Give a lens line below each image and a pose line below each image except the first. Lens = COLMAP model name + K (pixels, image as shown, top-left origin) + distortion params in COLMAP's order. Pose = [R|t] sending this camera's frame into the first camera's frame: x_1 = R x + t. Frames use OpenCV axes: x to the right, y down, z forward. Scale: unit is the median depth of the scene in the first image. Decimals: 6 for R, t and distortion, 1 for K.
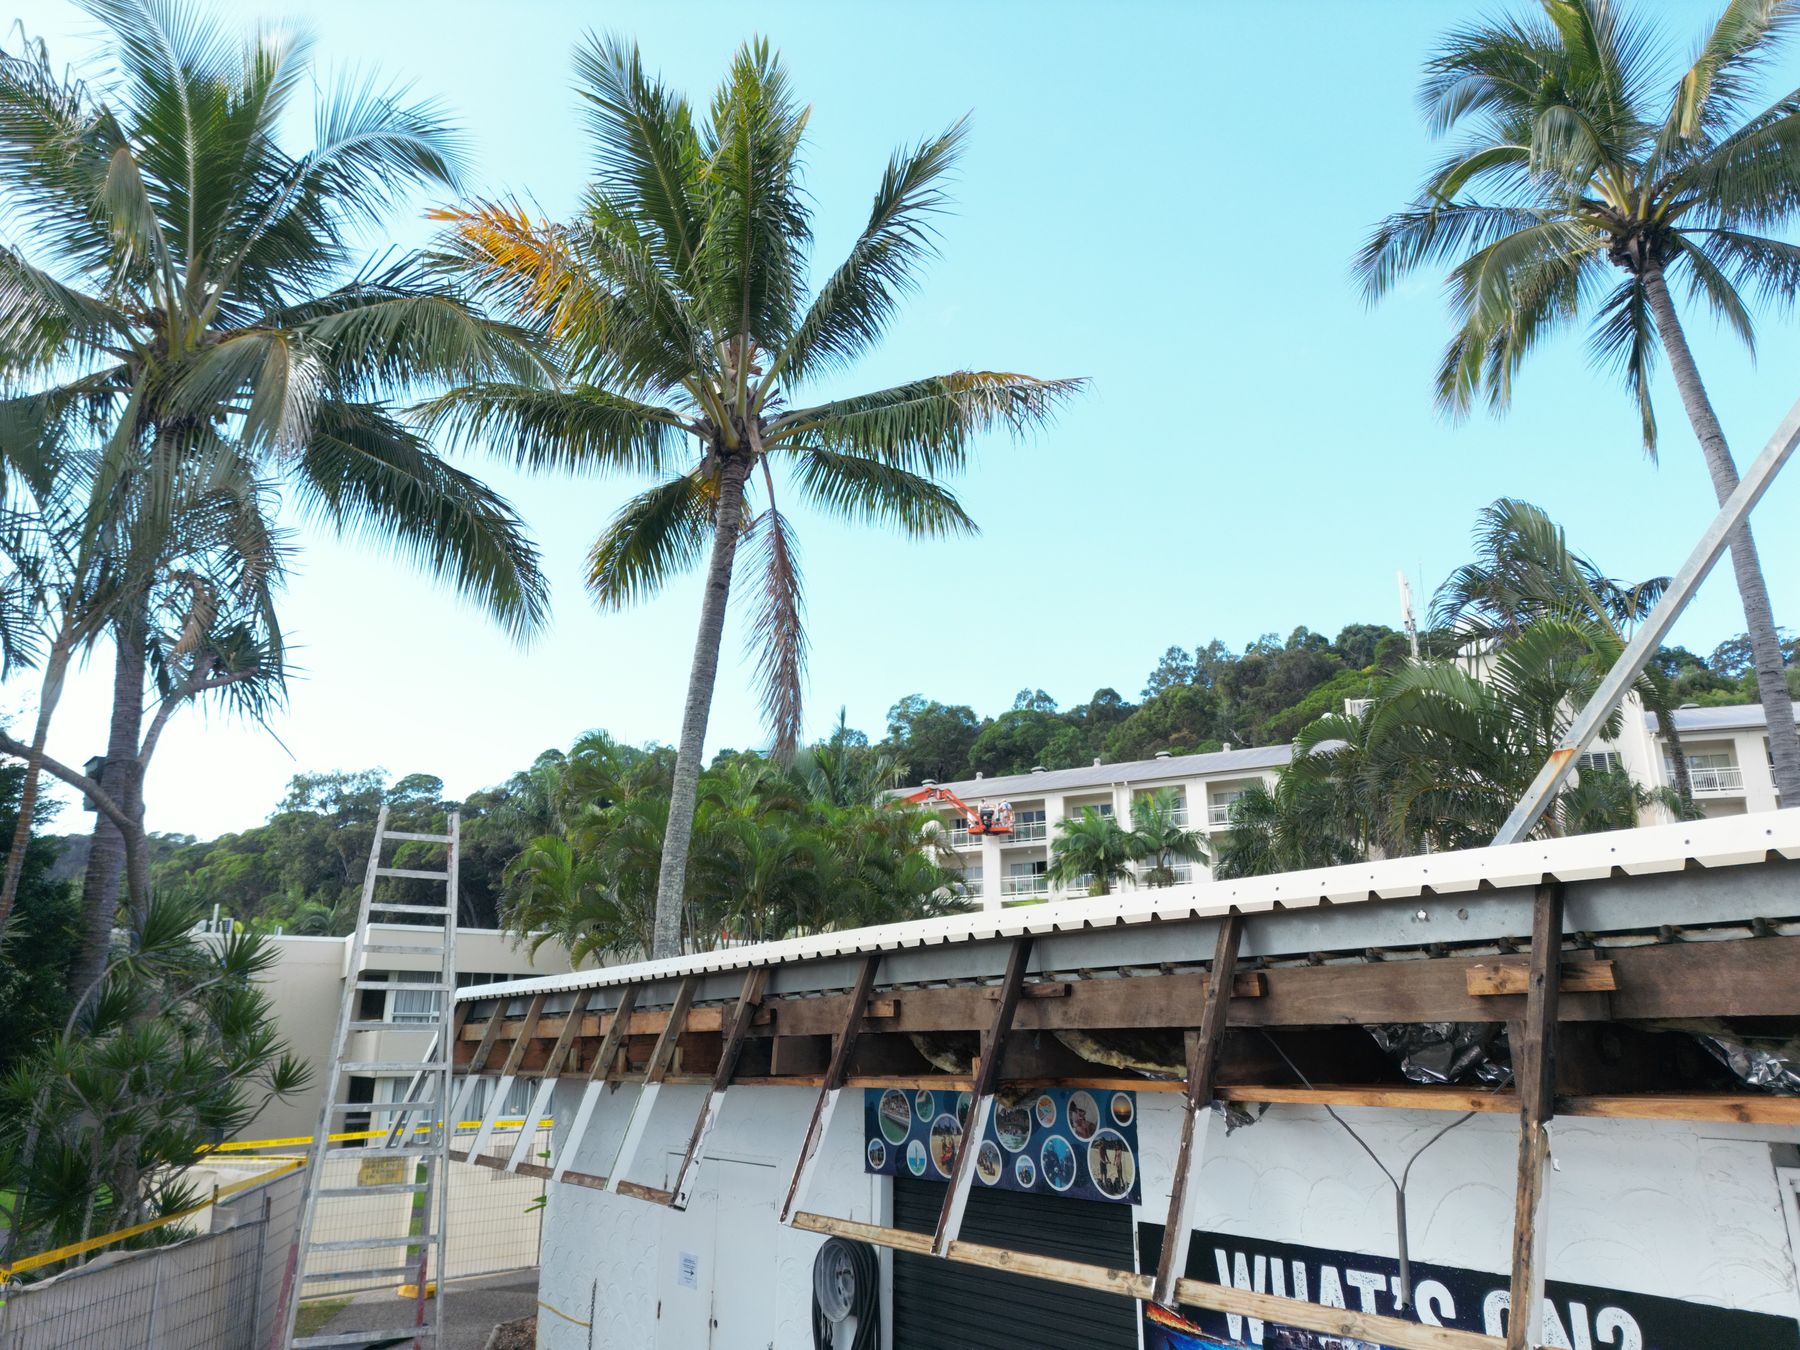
lens RADIAL K [[1254.4, 0, 900.0], [0, 1254.4, 675.0], [0, 0, 1]] dist [0.072794, -0.066047]
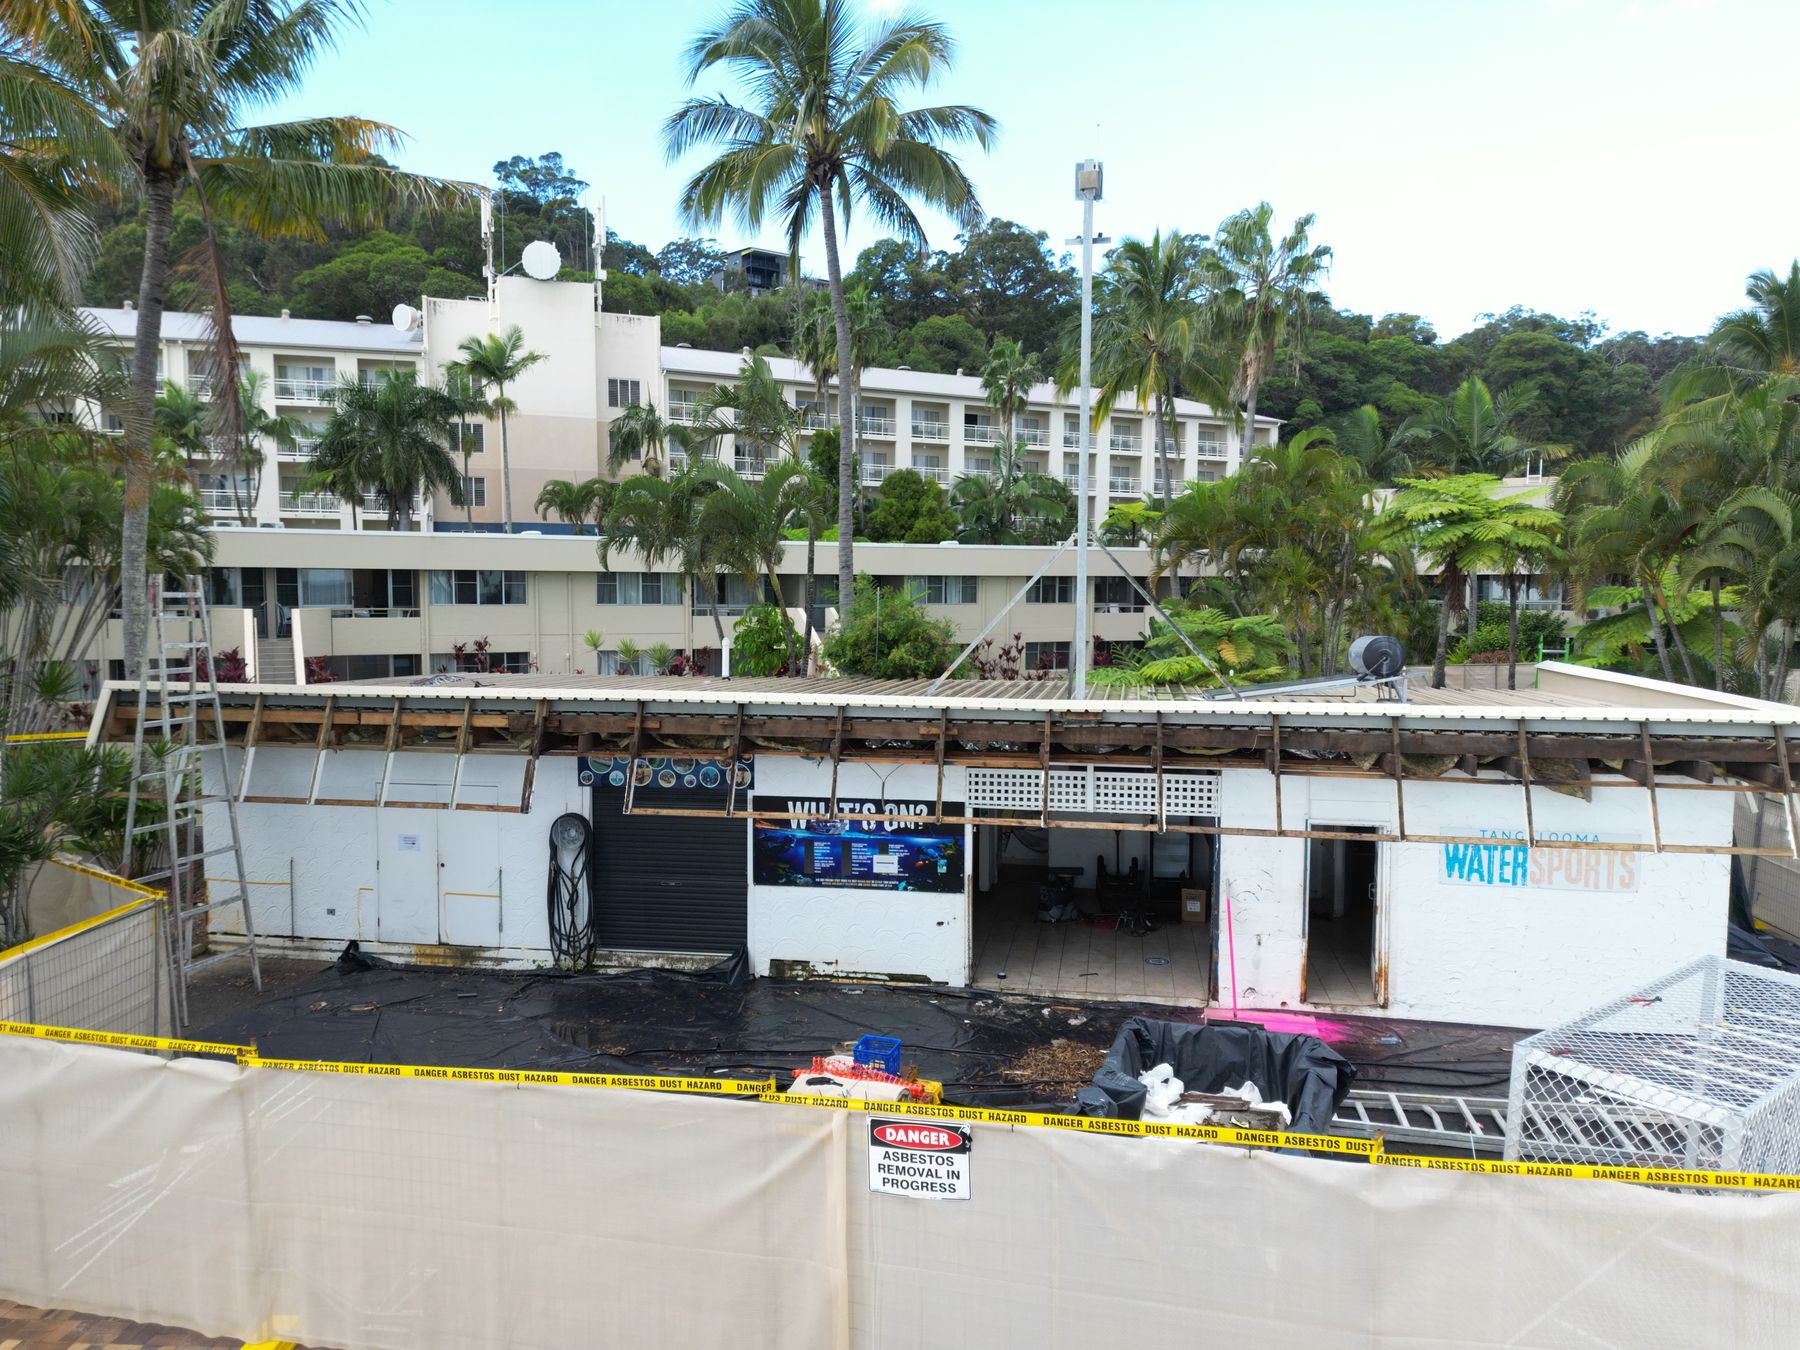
lens RADIAL K [[1254.4, 0, 900.0], [0, 1254.4, 675.0], [0, 0, 1]] dist [0.072794, -0.066047]
pose [[0.709355, -0.050416, 0.703046, -1.426639], [-0.203929, 0.940100, 0.273174, -0.593115], [-0.674707, -0.337149, 0.656583, -0.864565]]
